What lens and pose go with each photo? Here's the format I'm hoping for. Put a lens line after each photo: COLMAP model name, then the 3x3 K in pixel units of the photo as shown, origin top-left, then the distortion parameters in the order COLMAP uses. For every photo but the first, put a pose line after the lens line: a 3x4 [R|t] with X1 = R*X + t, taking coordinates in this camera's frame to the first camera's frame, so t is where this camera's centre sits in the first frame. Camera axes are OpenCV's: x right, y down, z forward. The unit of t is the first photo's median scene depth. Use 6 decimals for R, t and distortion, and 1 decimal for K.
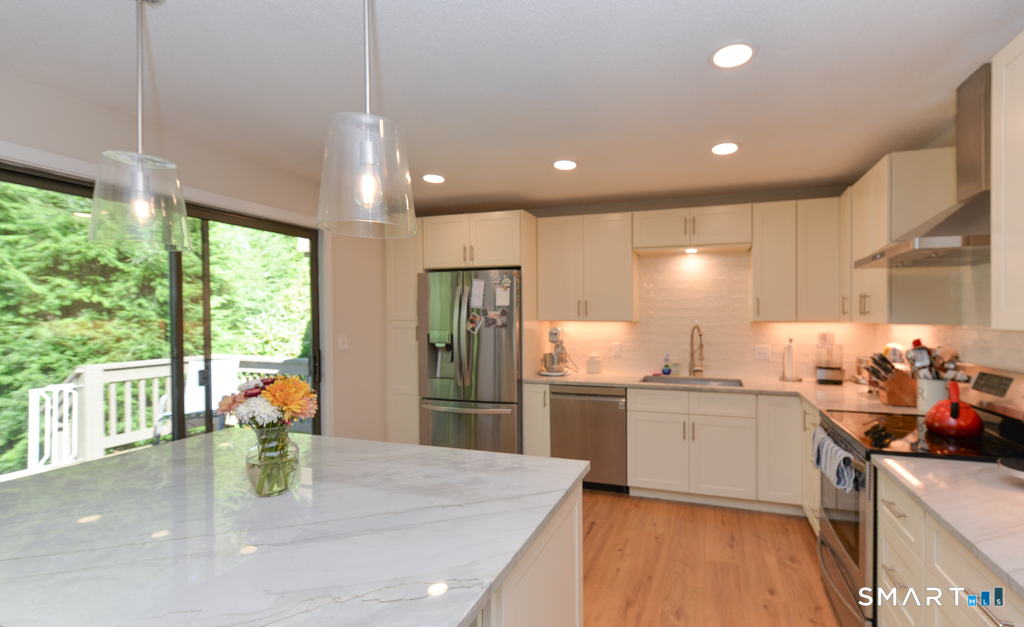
lens RADIAL K [[457.3, 0, 569.3], [0, 457.3, 317.8], [0, 0, 1]] dist [-0.000163, 0.000044]
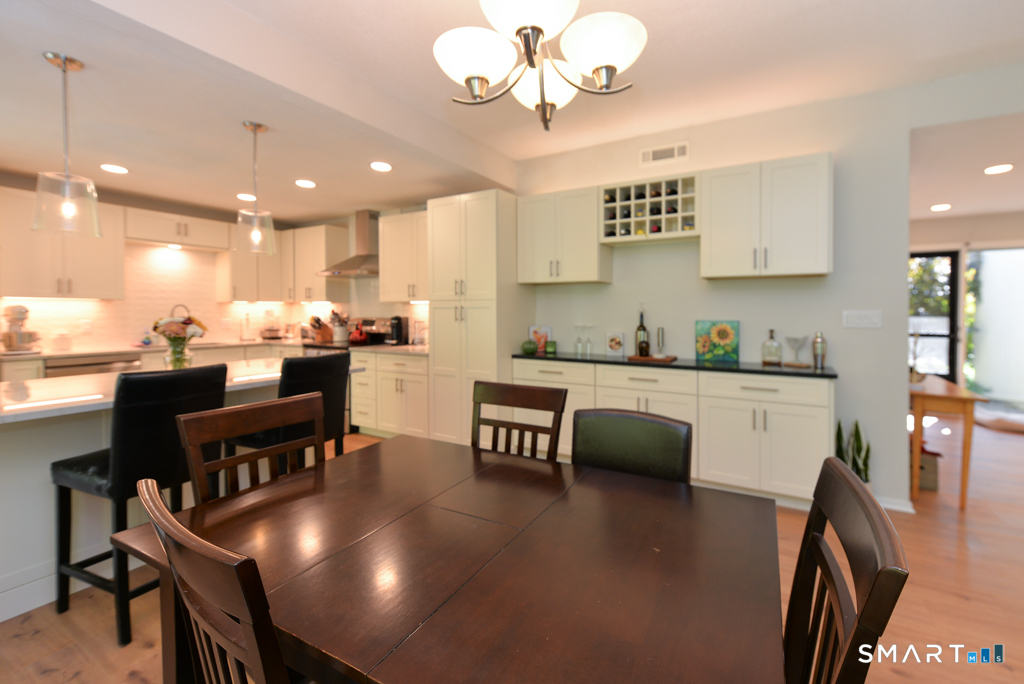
lens RADIAL K [[413.0, 0, 535.2], [0, 413.0, 313.9], [0, 0, 1]] dist [-0.000299, 0.000443]
pose [[0.218528, -0.009654, 0.975783, -0.681223], [0.003161, 0.999953, 0.009186, 0.037309], [-0.975826, 0.001077, 0.218548, -0.262768]]
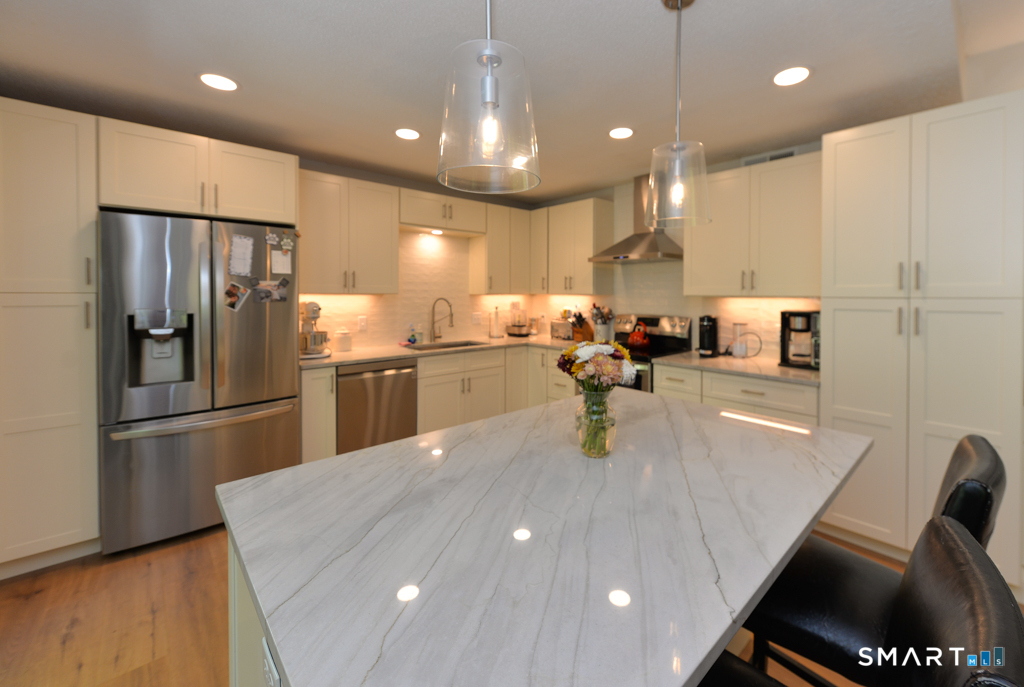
lens RADIAL K [[413.0, 0, 556.0], [0, 413.0, 297.6], [0, 0, 1]] dist [-0.000299, 0.000443]
pose [[0.497575, -0.008512, 0.867379, -0.501989], [0.002225, 0.999961, 0.008536, 0.008502], [-0.867418, -0.002317, 0.497574, 0.237637]]
